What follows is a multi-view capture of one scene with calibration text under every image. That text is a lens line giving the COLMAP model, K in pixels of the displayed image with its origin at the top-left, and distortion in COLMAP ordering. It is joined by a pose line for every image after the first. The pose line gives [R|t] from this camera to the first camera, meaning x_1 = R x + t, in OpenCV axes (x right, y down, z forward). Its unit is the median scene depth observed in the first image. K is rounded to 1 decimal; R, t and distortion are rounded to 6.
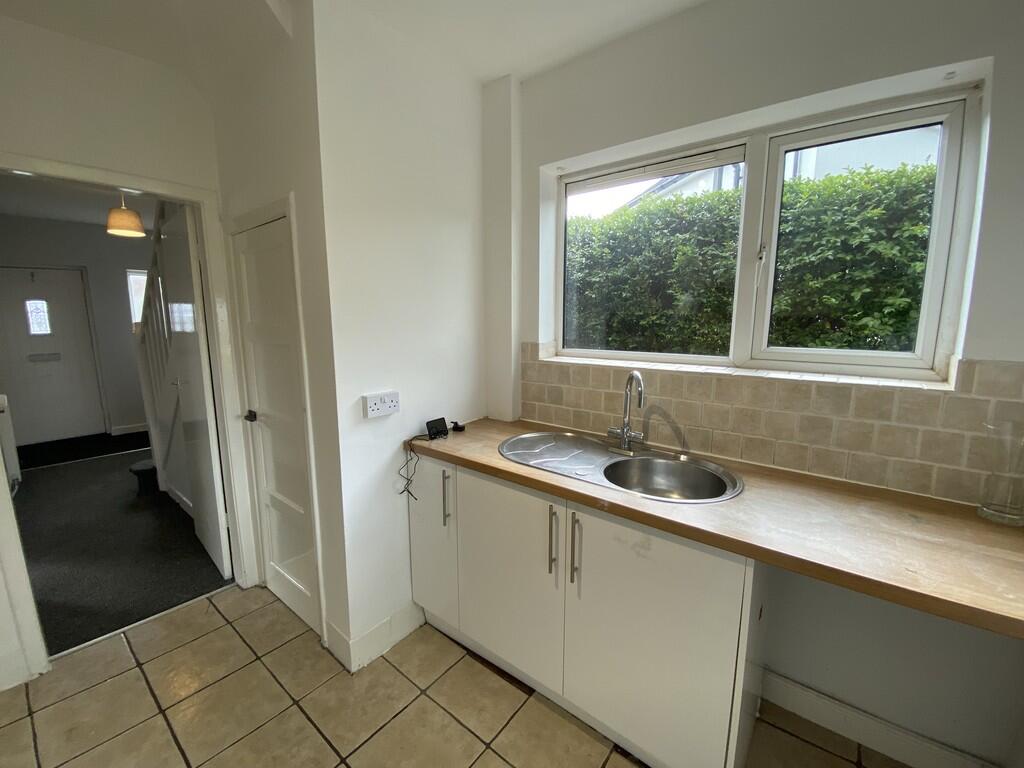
lens RADIAL K [[424.5, 0, 512.0], [0, 424.5, 384.0], [0, 0, 1]] dist [-0.000572, -0.000110]
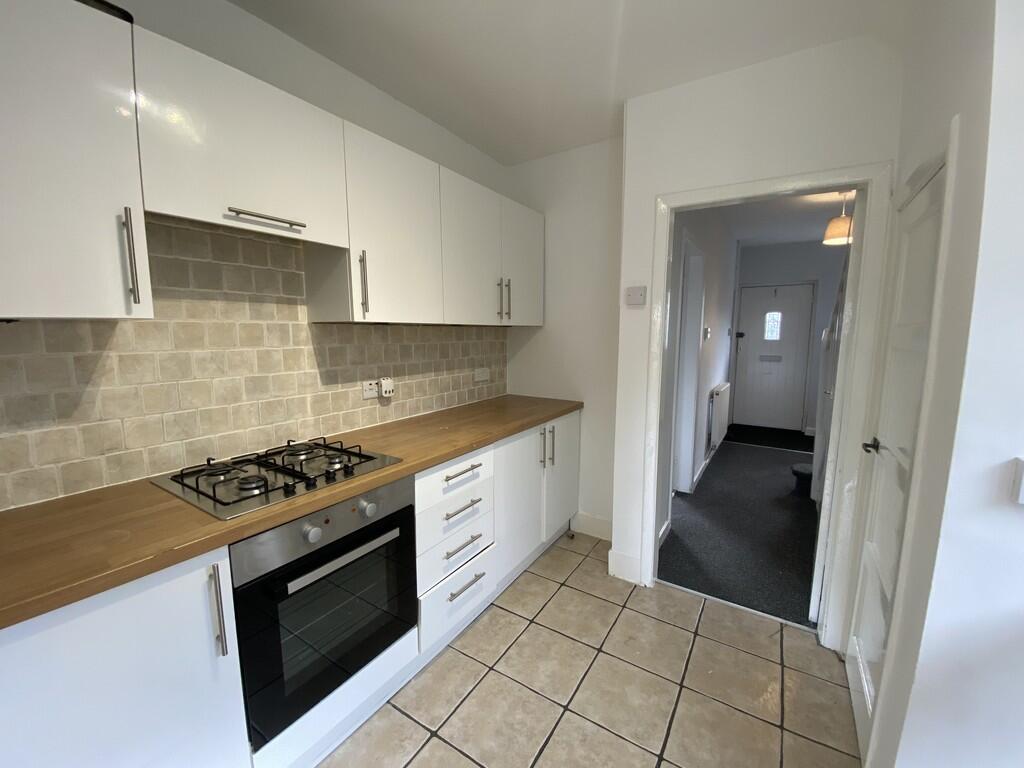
lens RADIAL K [[424.5, 0, 512.0], [0, 424.5, 384.0], [0, 0, 1]] dist [-0.000572, -0.000110]
pose [[0.110644, 0.126996, -0.985713, 0.050604], [-0.154559, 0.981935, 0.109160, -0.014574], [0.981769, 0.140273, 0.128274, 0.192921]]
